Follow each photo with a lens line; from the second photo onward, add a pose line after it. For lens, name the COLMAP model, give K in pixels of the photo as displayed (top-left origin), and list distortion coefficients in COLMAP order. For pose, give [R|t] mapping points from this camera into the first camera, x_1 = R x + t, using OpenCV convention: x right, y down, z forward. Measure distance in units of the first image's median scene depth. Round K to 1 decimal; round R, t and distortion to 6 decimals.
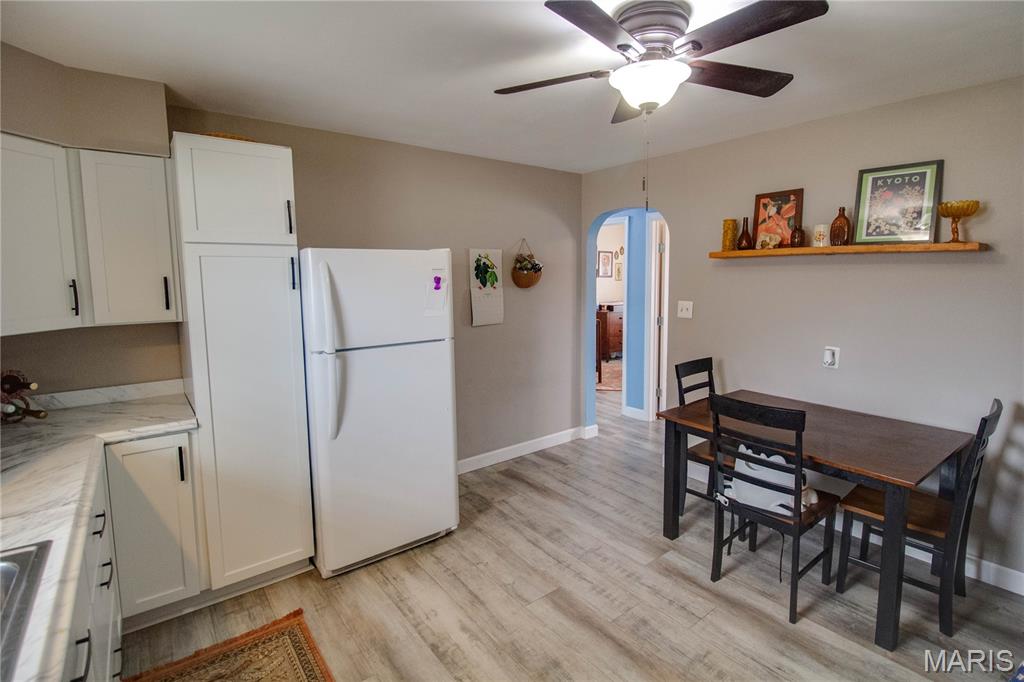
lens RADIAL K [[490.7, 0, 540.1], [0, 490.7, 330.8], [0, 0, 1]] dist [-0.005758, -0.000695]
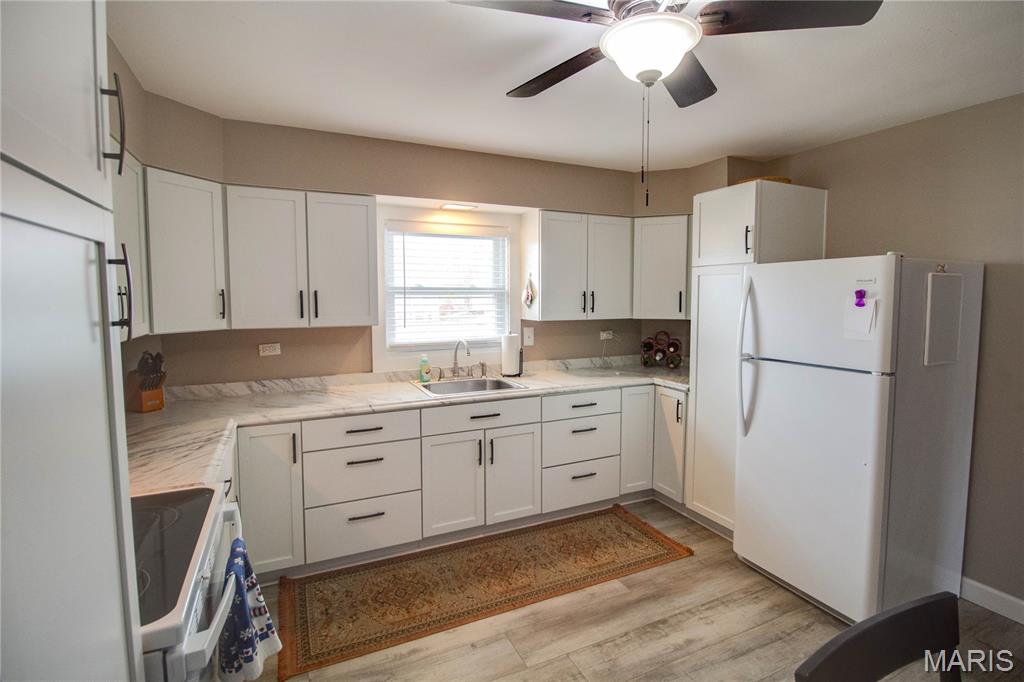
lens RADIAL K [[492.2, 0, 511.8], [0, 492.2, 327.1], [0, 0, 1]] dist [-0.000641, -0.000449]
pose [[-0.248138, 0.065297, -0.966521, 0.858376], [-0.109578, 0.989430, 0.094977, -0.079831], [0.962507, 0.129477, -0.238360, 0.804895]]
